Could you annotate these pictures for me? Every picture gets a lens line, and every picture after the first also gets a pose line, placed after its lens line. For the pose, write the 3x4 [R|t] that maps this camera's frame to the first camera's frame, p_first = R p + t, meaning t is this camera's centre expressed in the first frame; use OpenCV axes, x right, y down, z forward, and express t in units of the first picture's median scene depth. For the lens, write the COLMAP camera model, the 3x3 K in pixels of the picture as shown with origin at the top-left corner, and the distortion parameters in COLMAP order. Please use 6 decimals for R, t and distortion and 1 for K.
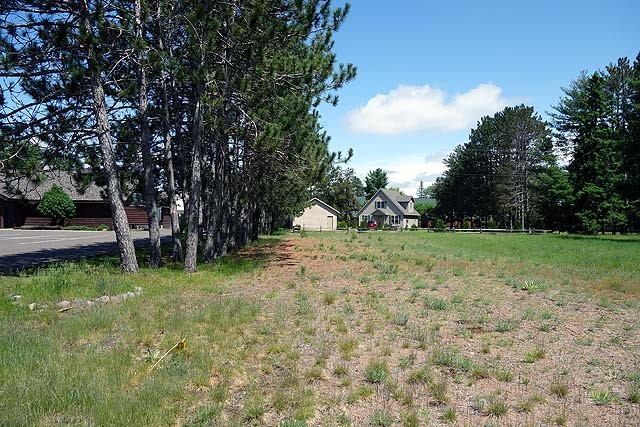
lens RADIAL K [[505.4, 0, 321.1], [0, 505.4, 215.1], [0, 0, 1]] dist [0.002131, -0.001744]
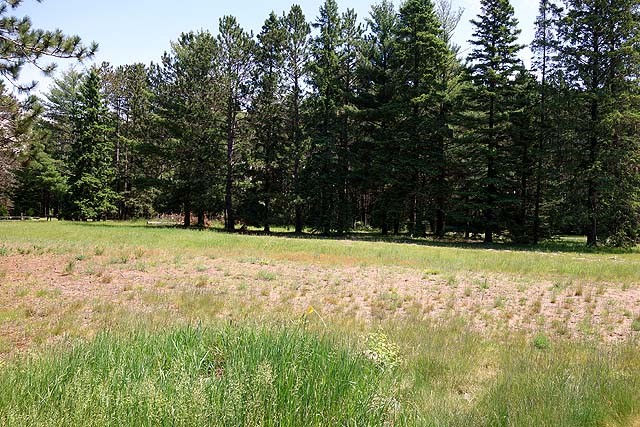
lens RADIAL K [[505.4, 0, 321.1], [0, 505.4, 215.1], [0, 0, 1]] dist [0.002131, -0.001744]
pose [[0.504579, 0.005143, 0.863350, -0.171549], [-0.029720, 0.999493, 0.011415, -0.002797], [-0.862854, -0.031419, 0.504476, 0.035040]]
